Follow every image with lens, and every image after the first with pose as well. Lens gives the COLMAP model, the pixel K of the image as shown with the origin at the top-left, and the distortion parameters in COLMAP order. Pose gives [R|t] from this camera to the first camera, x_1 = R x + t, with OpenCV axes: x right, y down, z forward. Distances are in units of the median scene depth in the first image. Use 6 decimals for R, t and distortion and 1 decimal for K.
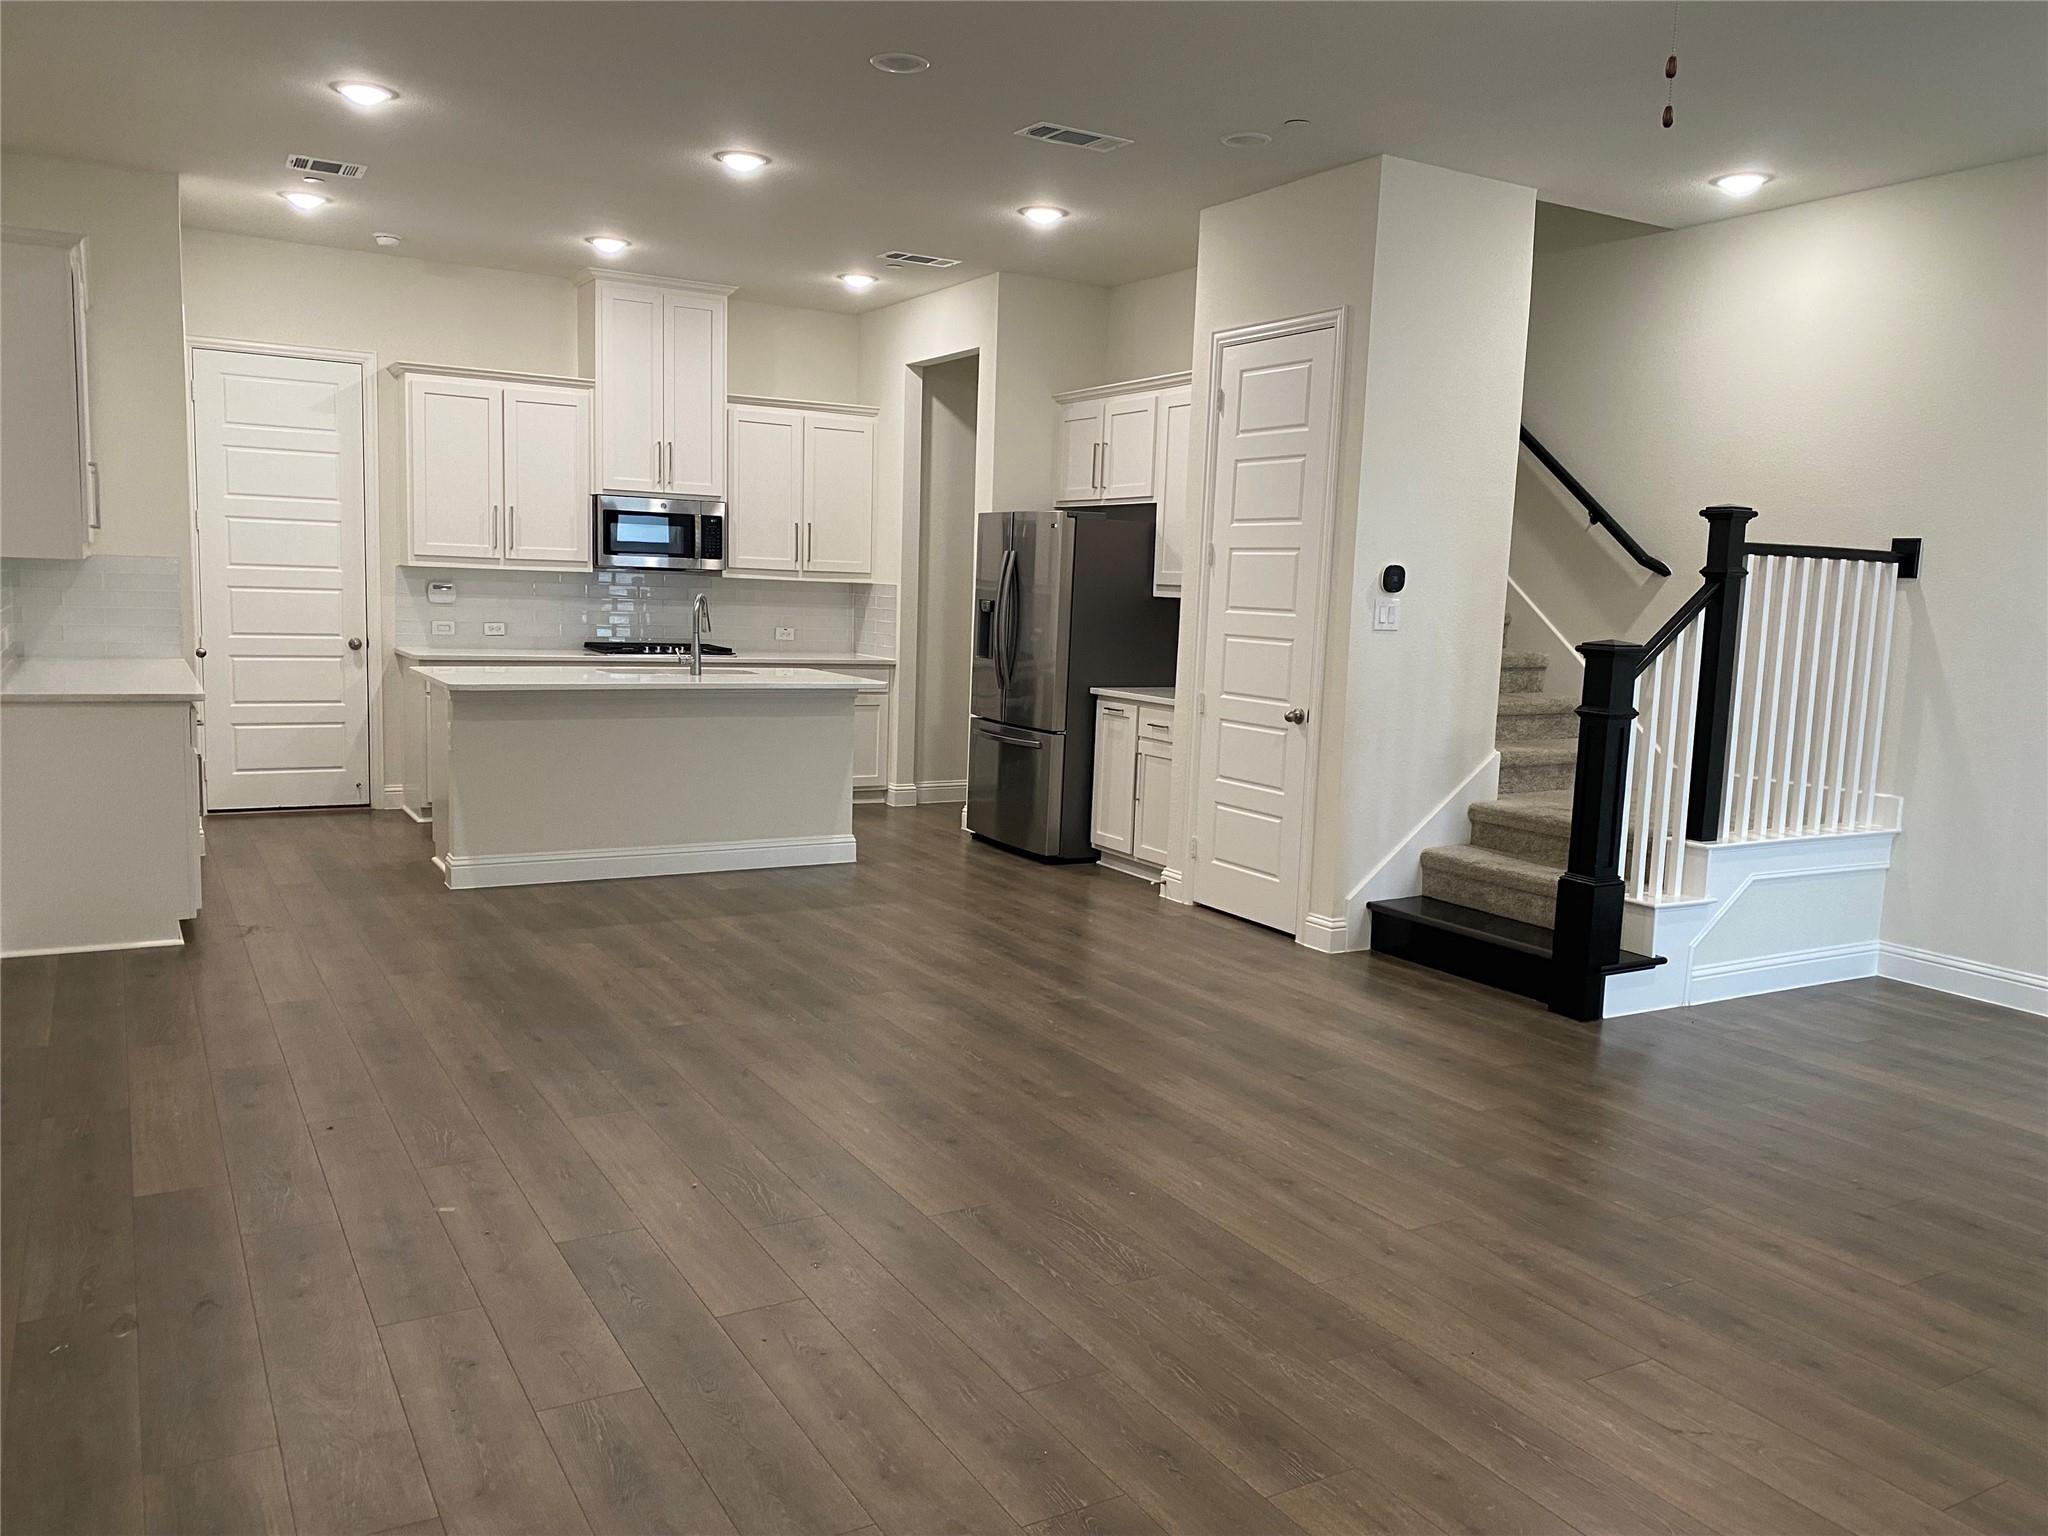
lens RADIAL K [[1566.0, 0, 1024.0], [0, 1566.0, 768.0], [0, 0, 1]] dist [-0.049183, 0.054325]
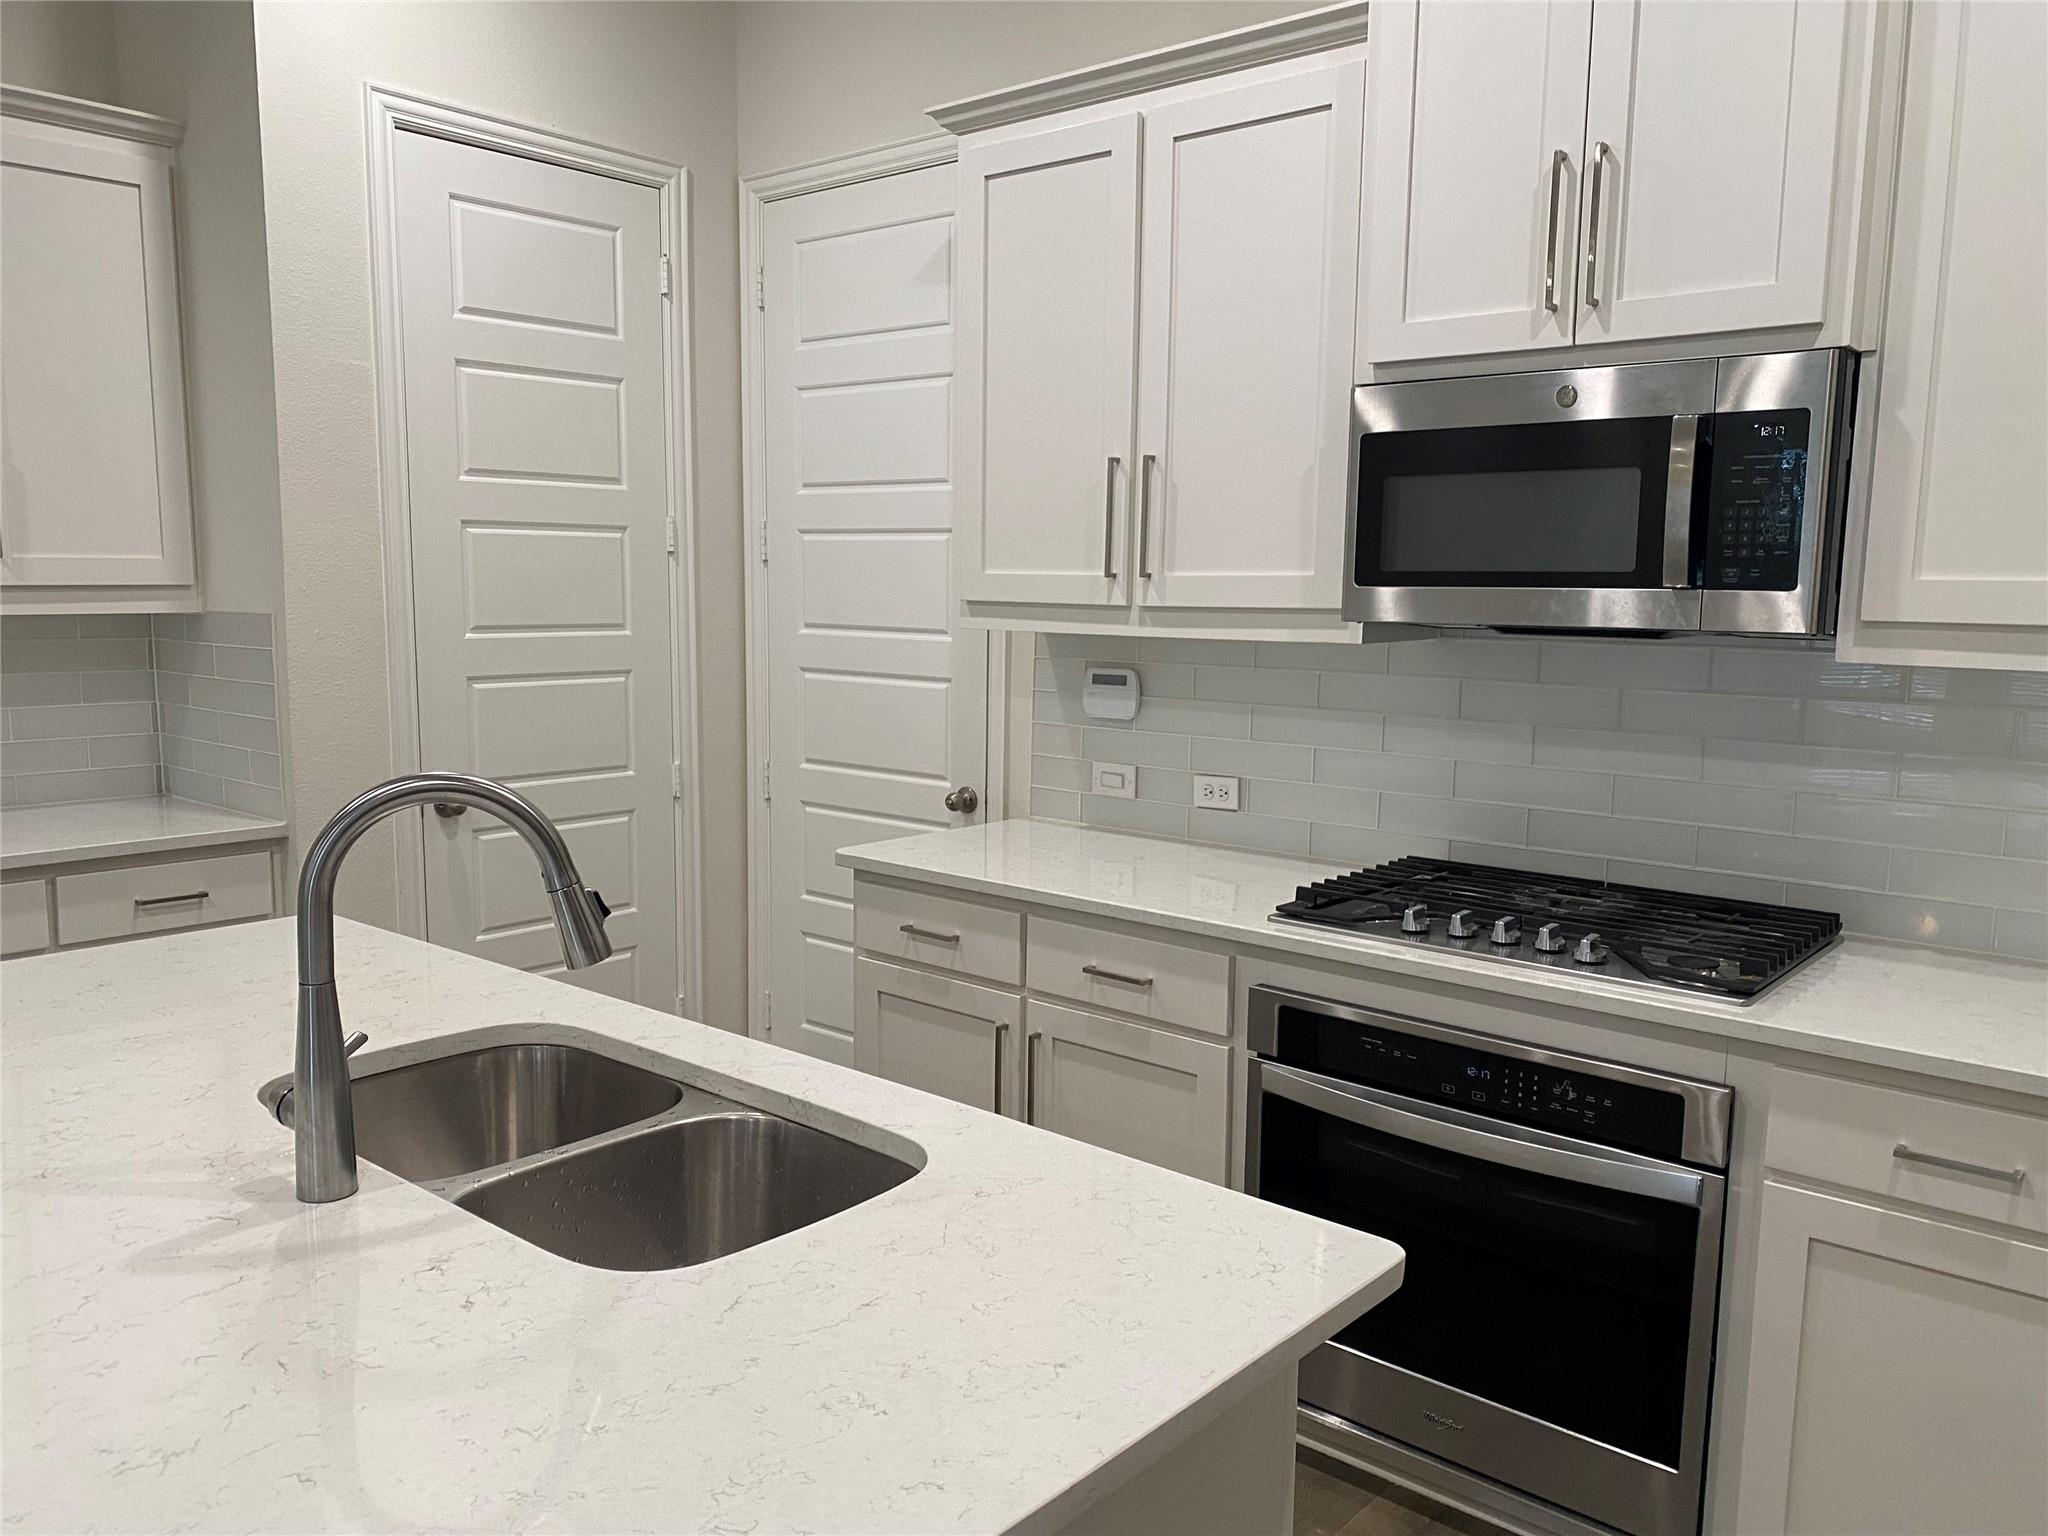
lens RADIAL K [[1566.0, 0, 1024.0], [0, 1566.0, 768.0], [0, 0, 1]] dist [-0.049183, 0.054325]
pose [[0.327894, 0.086800, -0.940718, -0.006627], [-0.088977, 0.994181, 0.060720, -0.115627], [0.940515, 0.063793, 0.333710, 0.847859]]
